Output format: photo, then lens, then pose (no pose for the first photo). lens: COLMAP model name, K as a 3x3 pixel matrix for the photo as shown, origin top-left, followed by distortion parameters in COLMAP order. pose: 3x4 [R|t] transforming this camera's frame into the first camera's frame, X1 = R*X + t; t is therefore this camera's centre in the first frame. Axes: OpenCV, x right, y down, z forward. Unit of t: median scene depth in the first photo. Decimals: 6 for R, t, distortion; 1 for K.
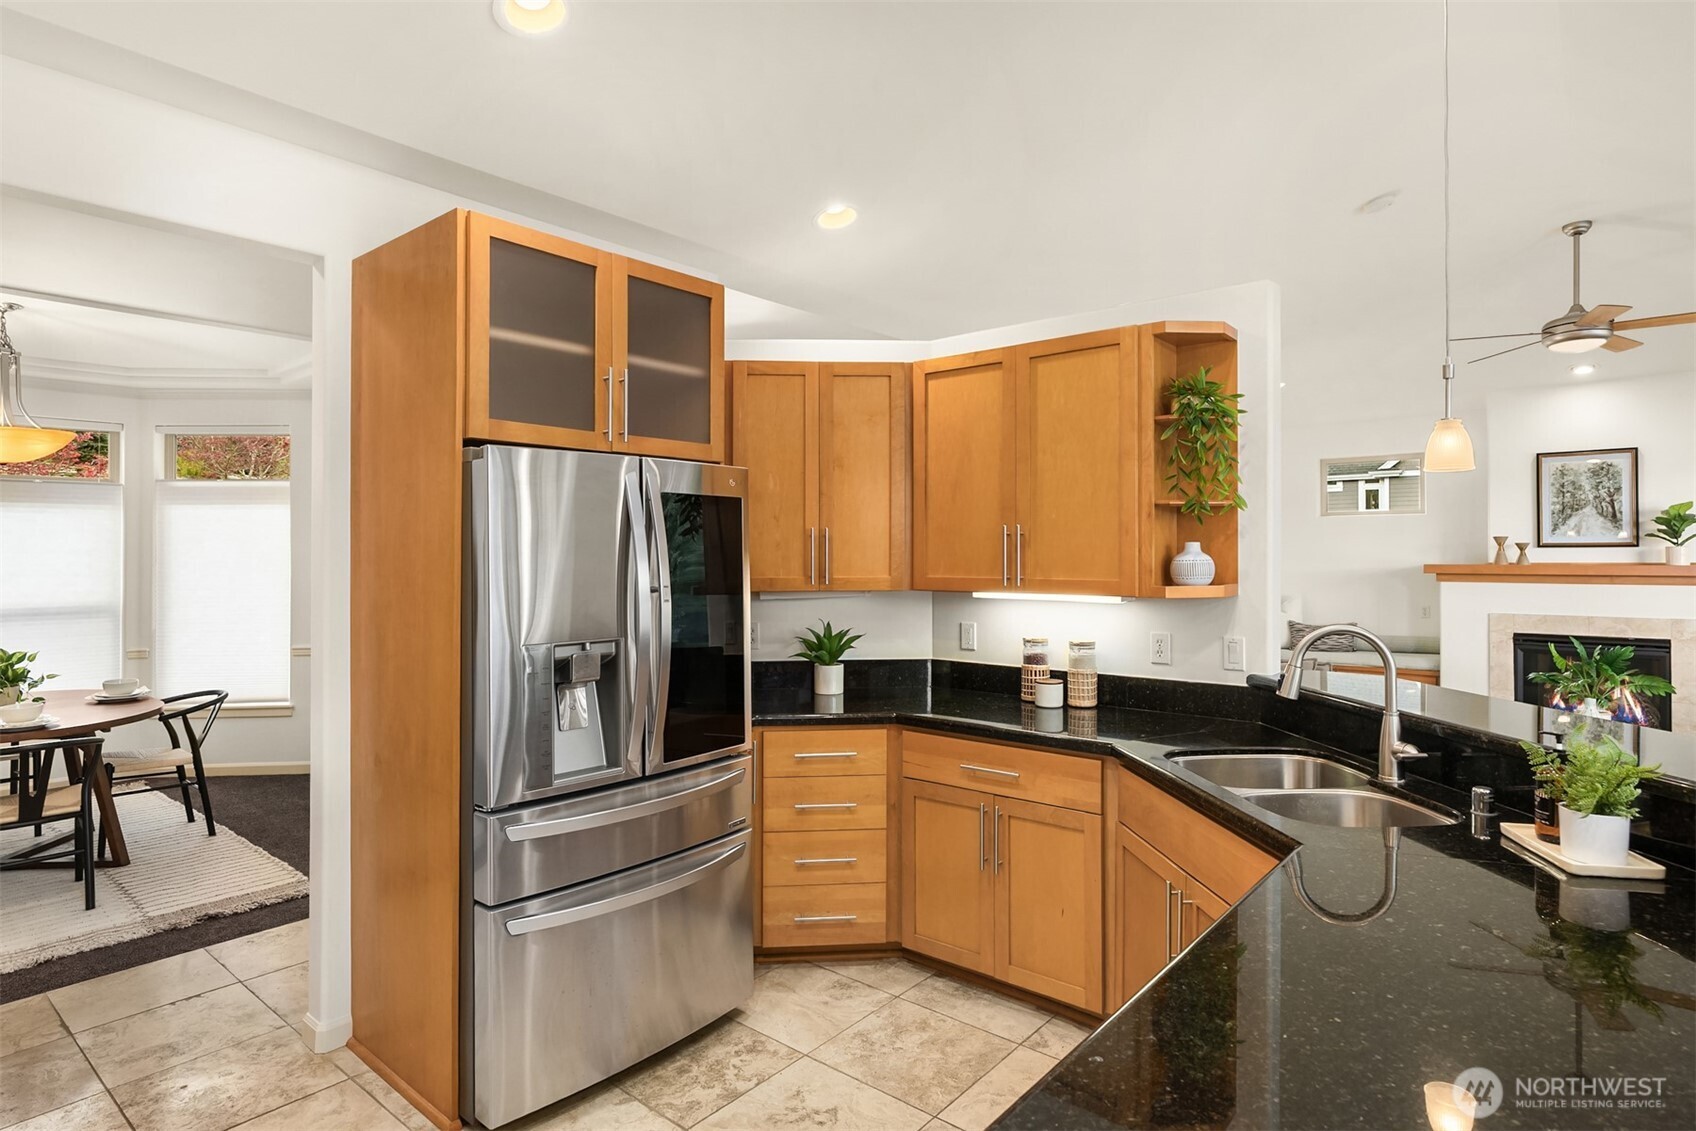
lens RADIAL K [[913.9, 0, 848.0], [0, 913.9, 565.5], [0, 0, 1]] dist [0.001923, -0.000233]
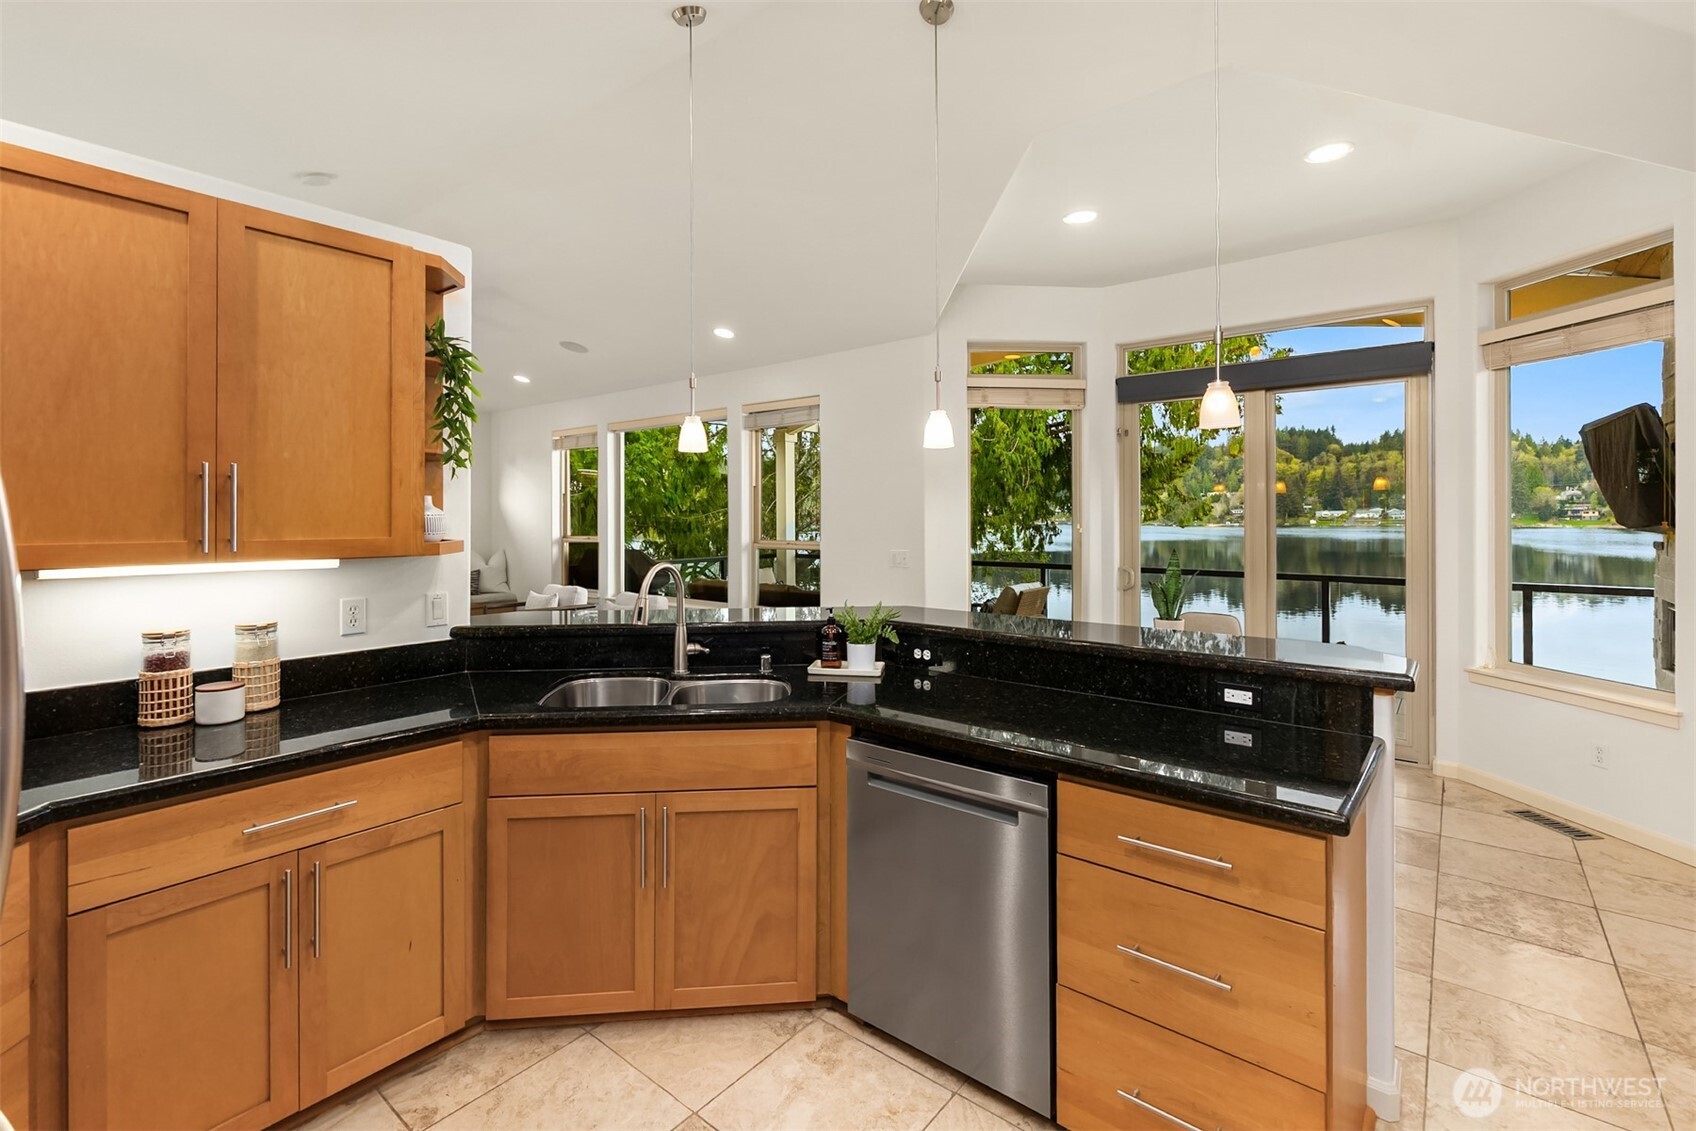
lens RADIAL K [[745.0, 0, 848.2], [0, 745.0, 504.8], [0, 0, 1]] dist [-0.000236, 0.000466]
pose [[-0.016556, 0.016345, 0.999729, -0.332065], [0.010906, 0.999810, -0.016166, 0.001147], [-0.999803, 0.010635, -0.016732, 0.479082]]
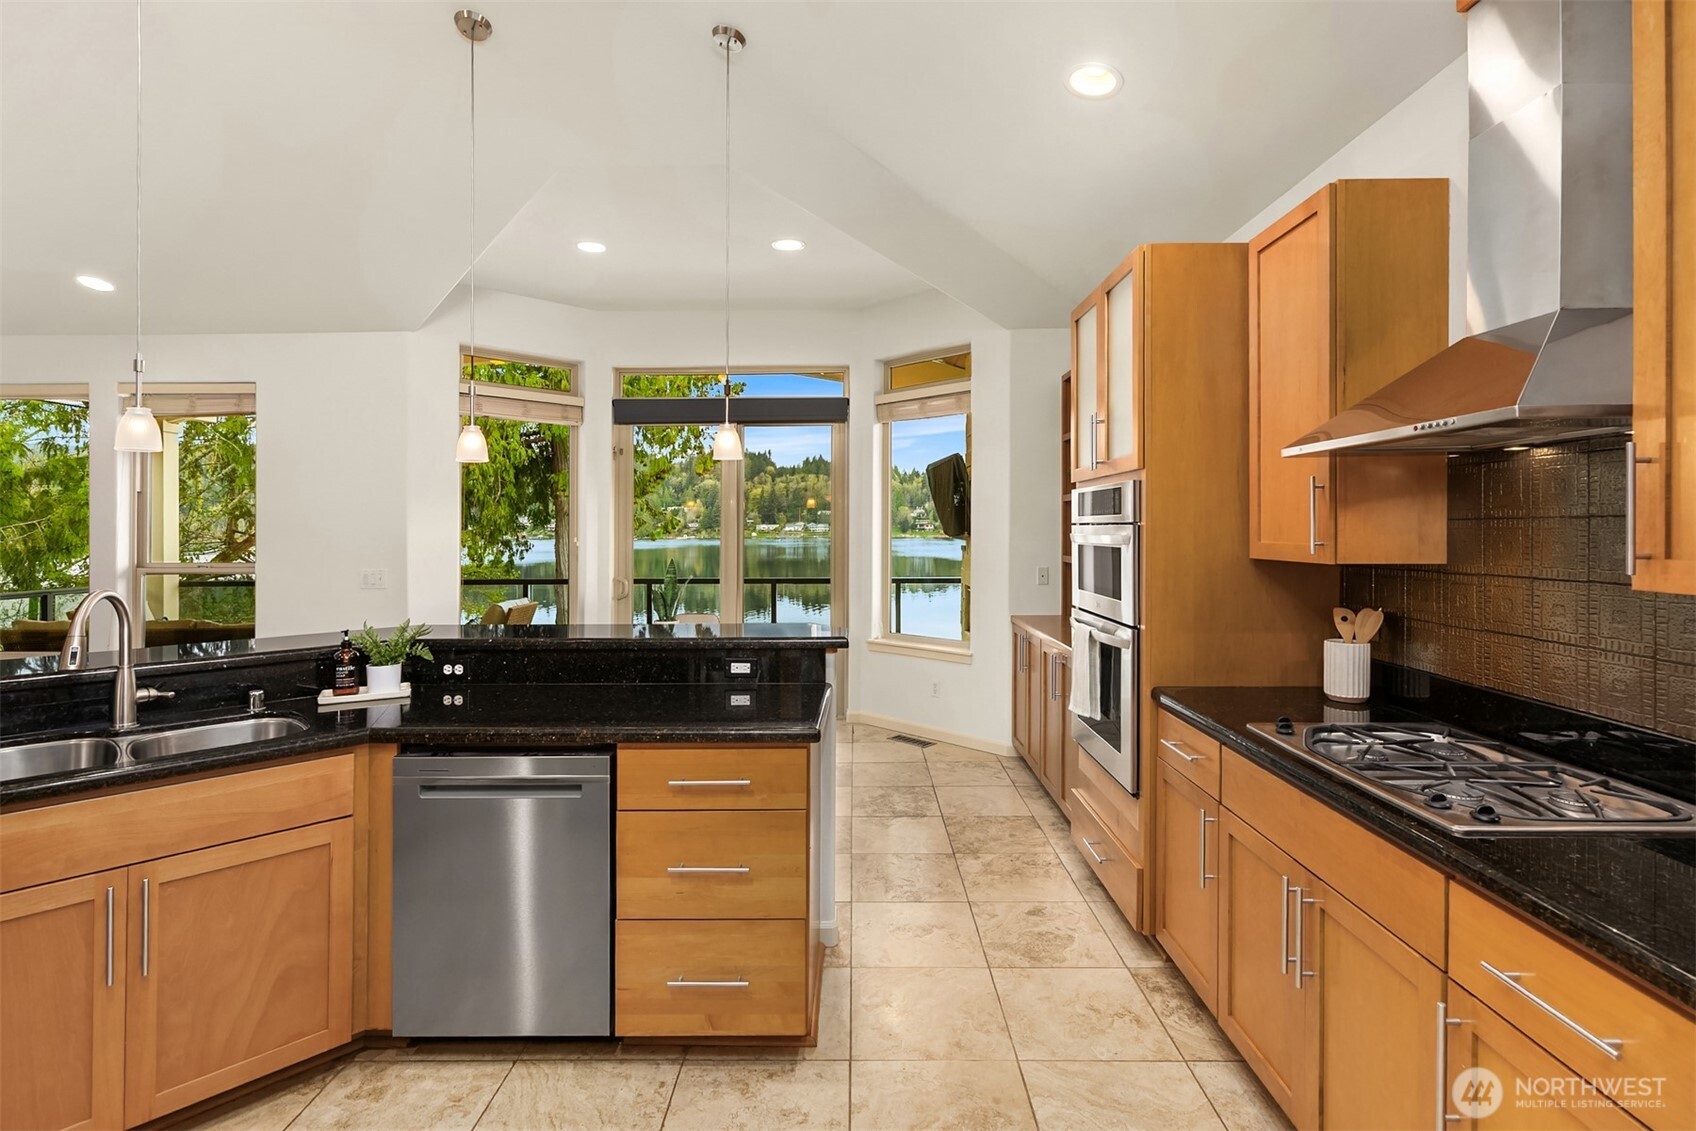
lens RADIAL K [[774.1, 0, 846.4], [0, 774.1, 524.1], [0, 0, 1]] dist [0.000601, 0.000180]
pose [[-0.638907, 0.008495, 0.769237, -0.423879], [0.013011, 0.999915, -0.000236, 0.000359], [-0.769174, 0.009858, -0.638964, 0.580341]]
